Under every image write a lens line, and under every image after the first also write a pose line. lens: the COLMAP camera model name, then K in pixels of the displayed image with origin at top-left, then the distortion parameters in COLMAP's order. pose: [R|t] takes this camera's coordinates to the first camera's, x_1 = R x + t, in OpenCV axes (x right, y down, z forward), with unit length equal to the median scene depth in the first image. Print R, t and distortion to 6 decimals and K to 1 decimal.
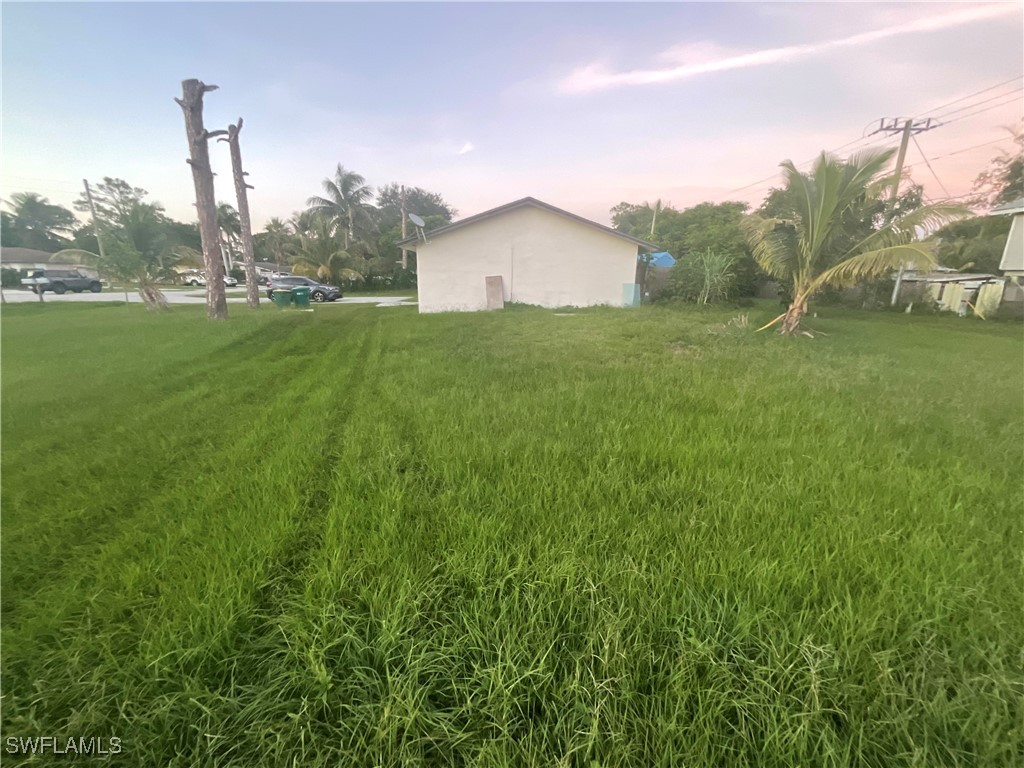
lens RADIAL K [[406.8, 0, 512.0], [0, 406.8, 384.0], [0, 0, 1]] dist [0.000417, 0.000289]
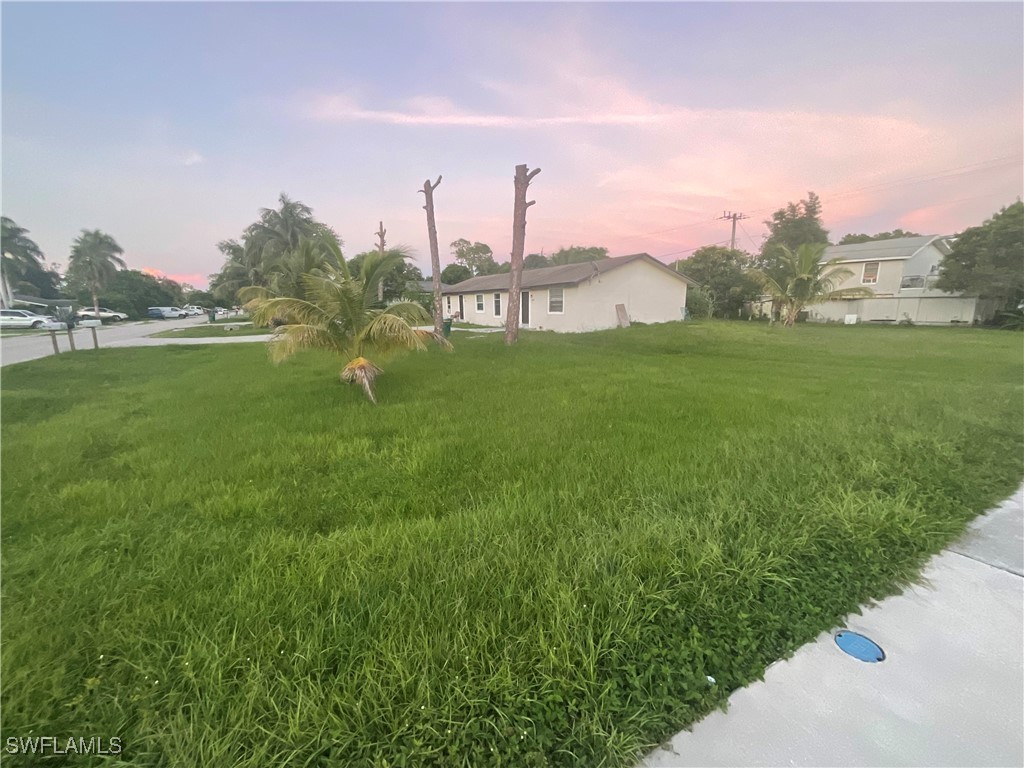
lens RADIAL K [[406.8, 0, 512.0], [0, 406.8, 384.0], [0, 0, 1]] dist [0.000417, 0.000289]
pose [[0.861369, -0.127316, 0.491766, -1.098967], [0.158528, 0.987107, -0.022117, -0.015632], [-0.482610, 0.097009, 0.870446, -0.035855]]
